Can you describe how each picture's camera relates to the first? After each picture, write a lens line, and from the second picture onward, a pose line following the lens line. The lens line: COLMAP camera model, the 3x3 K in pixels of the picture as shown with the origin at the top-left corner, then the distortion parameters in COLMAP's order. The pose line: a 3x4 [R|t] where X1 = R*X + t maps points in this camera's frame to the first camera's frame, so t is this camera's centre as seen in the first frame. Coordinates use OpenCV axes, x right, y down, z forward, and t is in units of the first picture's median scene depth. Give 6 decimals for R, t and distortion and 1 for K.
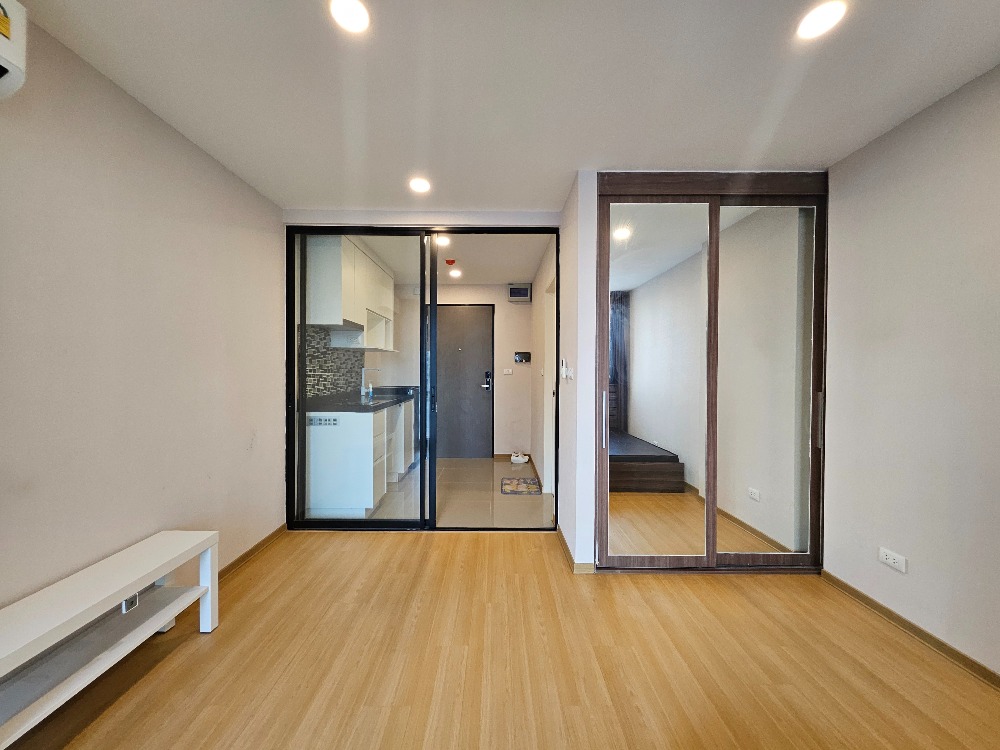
lens RADIAL K [[393.9, 0, 496.0], [0, 393.9, 379.0], [0, 0, 1]] dist [0.000226, -0.000412]
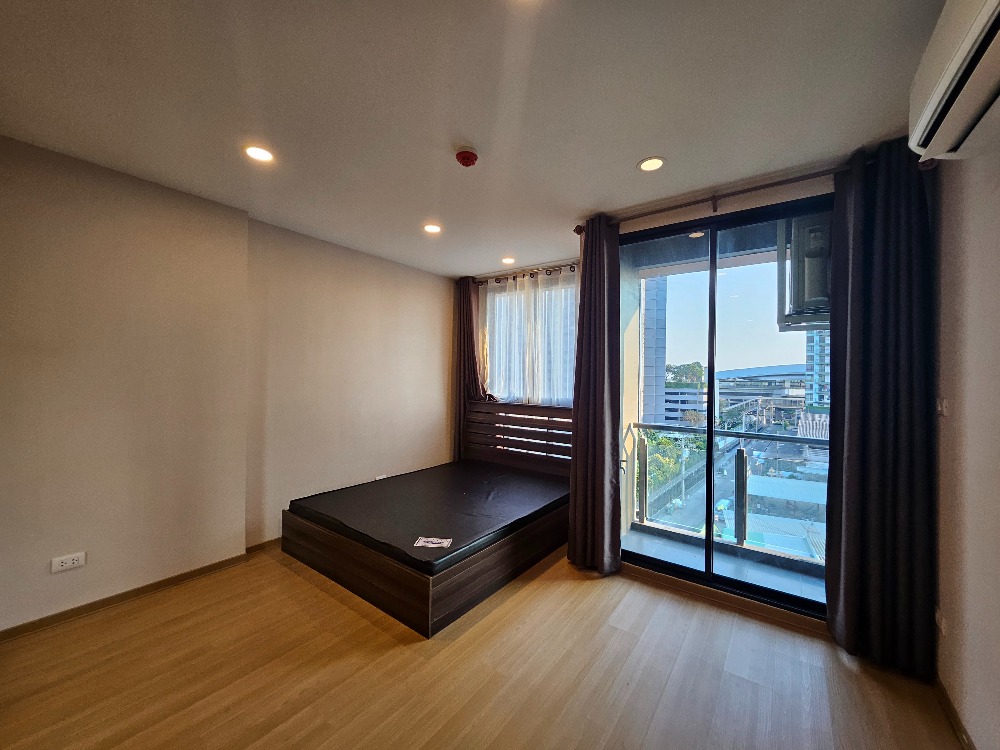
lens RADIAL K [[393.9, 0, 492.1], [0, 393.9, 375.8], [0, 0, 1]] dist [0.000226, -0.000412]
pose [[-0.803300, -0.015128, 0.595382, -0.423999], [-0.003693, 0.999785, 0.020420, -0.060448], [-0.595563, 0.014204, -0.803183, 0.881792]]
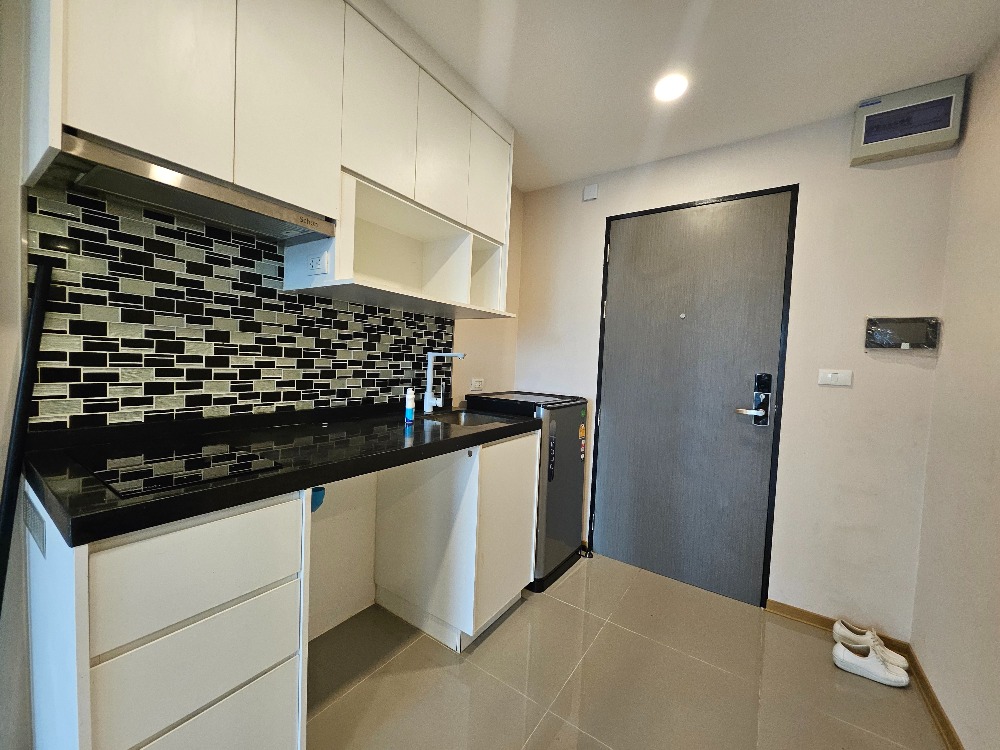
lens RADIAL K [[393.9, 0, 485.1], [0, 393.9, 376.3], [0, 0, 1]] dist [0.000226, -0.000412]
pose [[0.813893, 0.054978, -0.578408, -0.039502], [-0.052840, 0.998392, 0.020545, -0.021400], [0.578607, 0.013842, 0.815489, 1.146255]]
